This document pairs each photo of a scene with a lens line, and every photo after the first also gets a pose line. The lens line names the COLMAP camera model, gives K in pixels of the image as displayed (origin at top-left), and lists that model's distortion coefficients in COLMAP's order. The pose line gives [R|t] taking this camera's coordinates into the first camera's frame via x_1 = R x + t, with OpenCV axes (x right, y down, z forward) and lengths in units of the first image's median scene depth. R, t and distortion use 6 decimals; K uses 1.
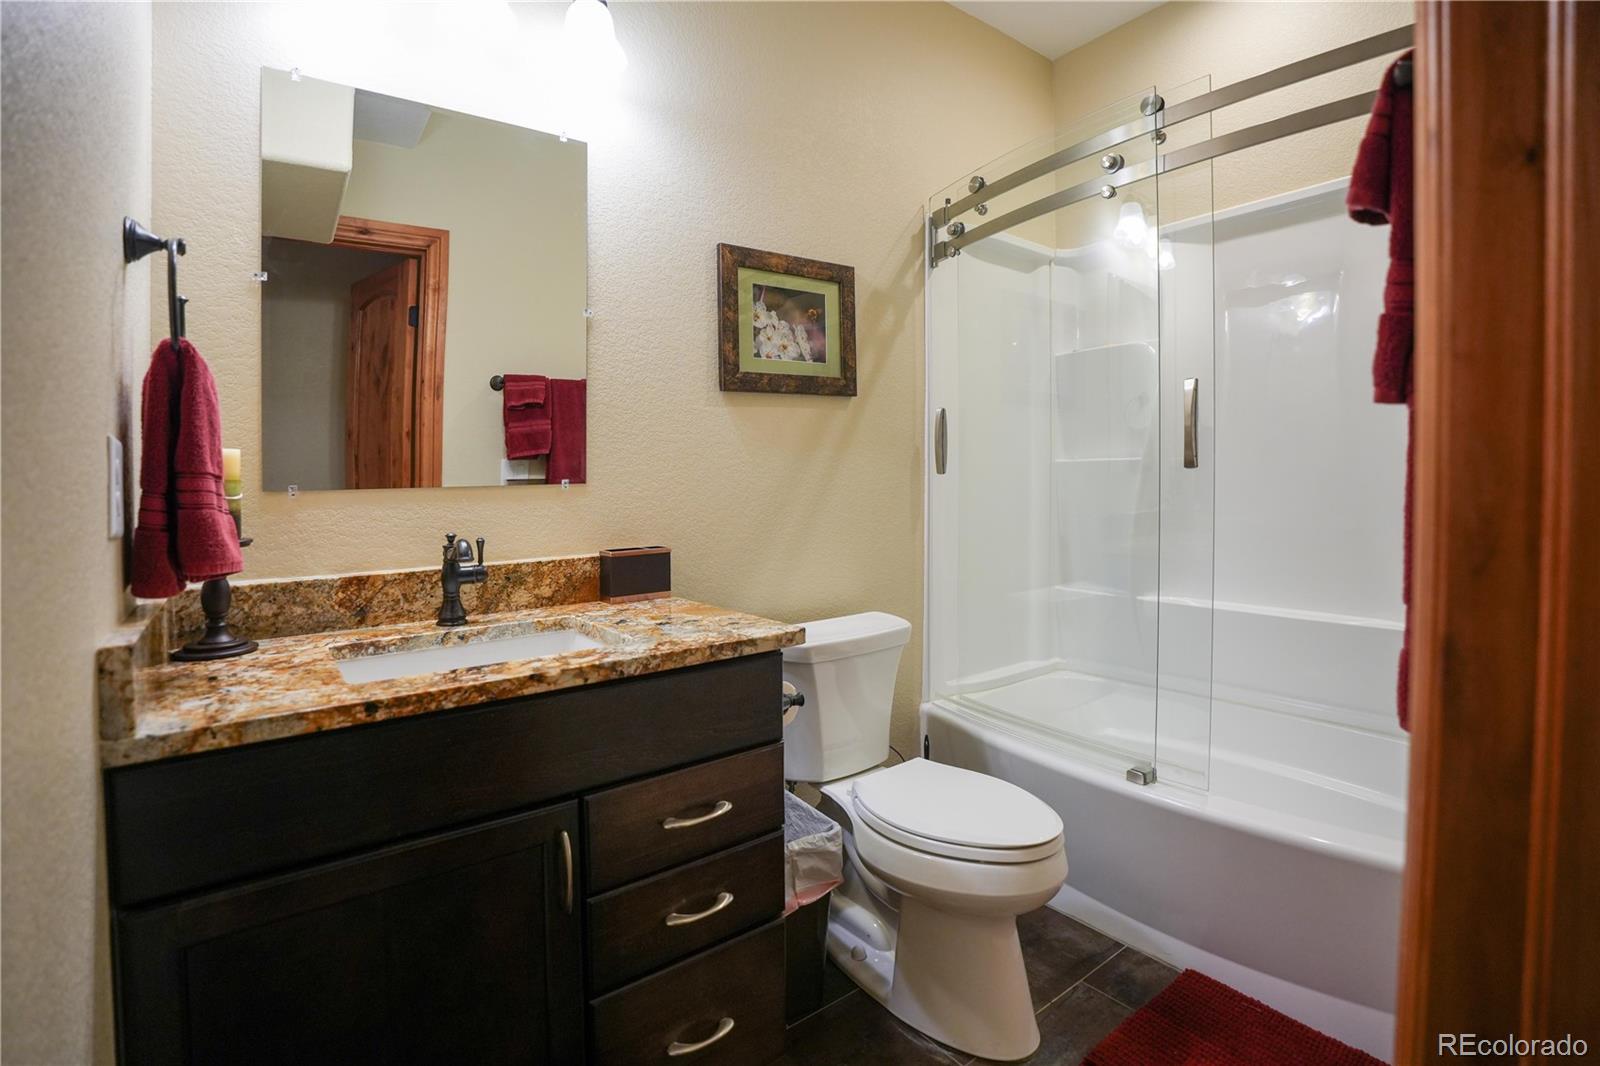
lens RADIAL K [[740.4, 0, 800.0], [0, 740.4, 533.0], [0, 0, 1]] dist [-0.050667, 0.021625]
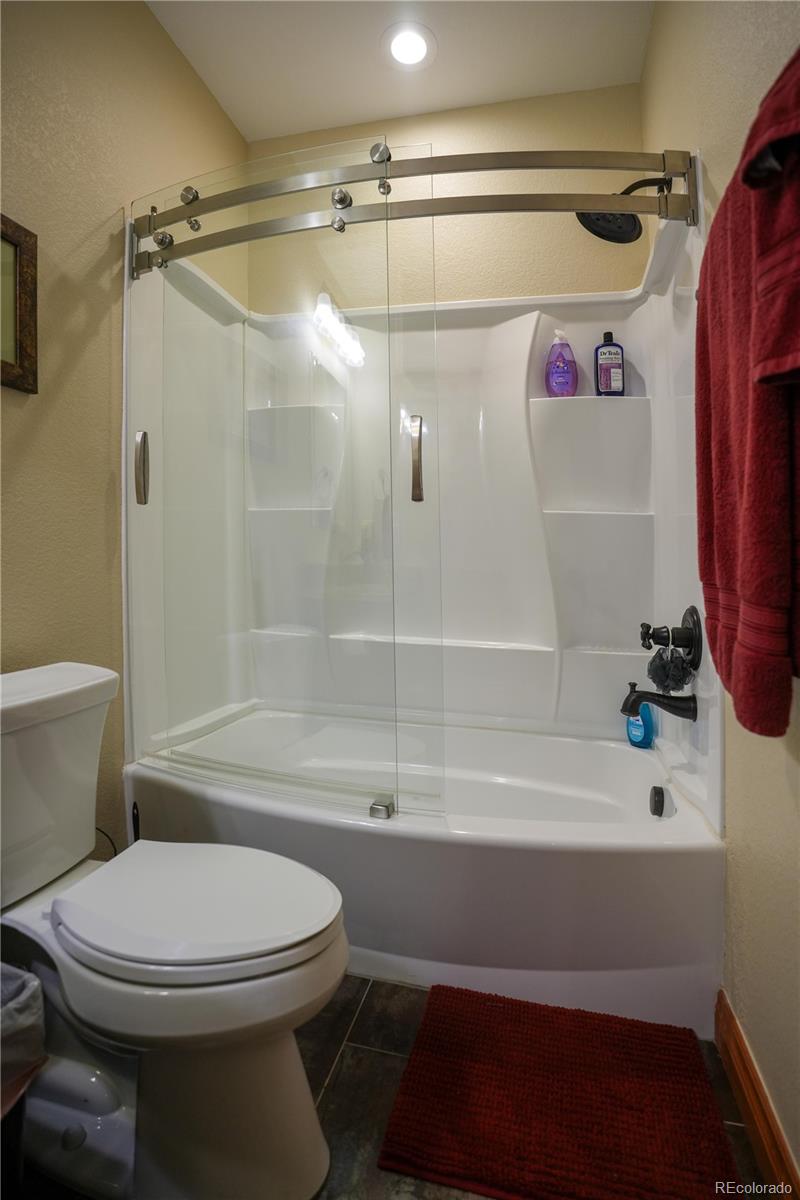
lens RADIAL K [[585.4, 0, 399.4], [0, 585.4, 613.0], [0, 0, 1]] dist [-0.075760, 0.022310]
pose [[0.781523, -0.011571, 0.623769, -0.000605], [-0.002152, 0.999772, 0.021241, 0.037970], [-0.623873, -0.017943, 0.781320, 0.281580]]
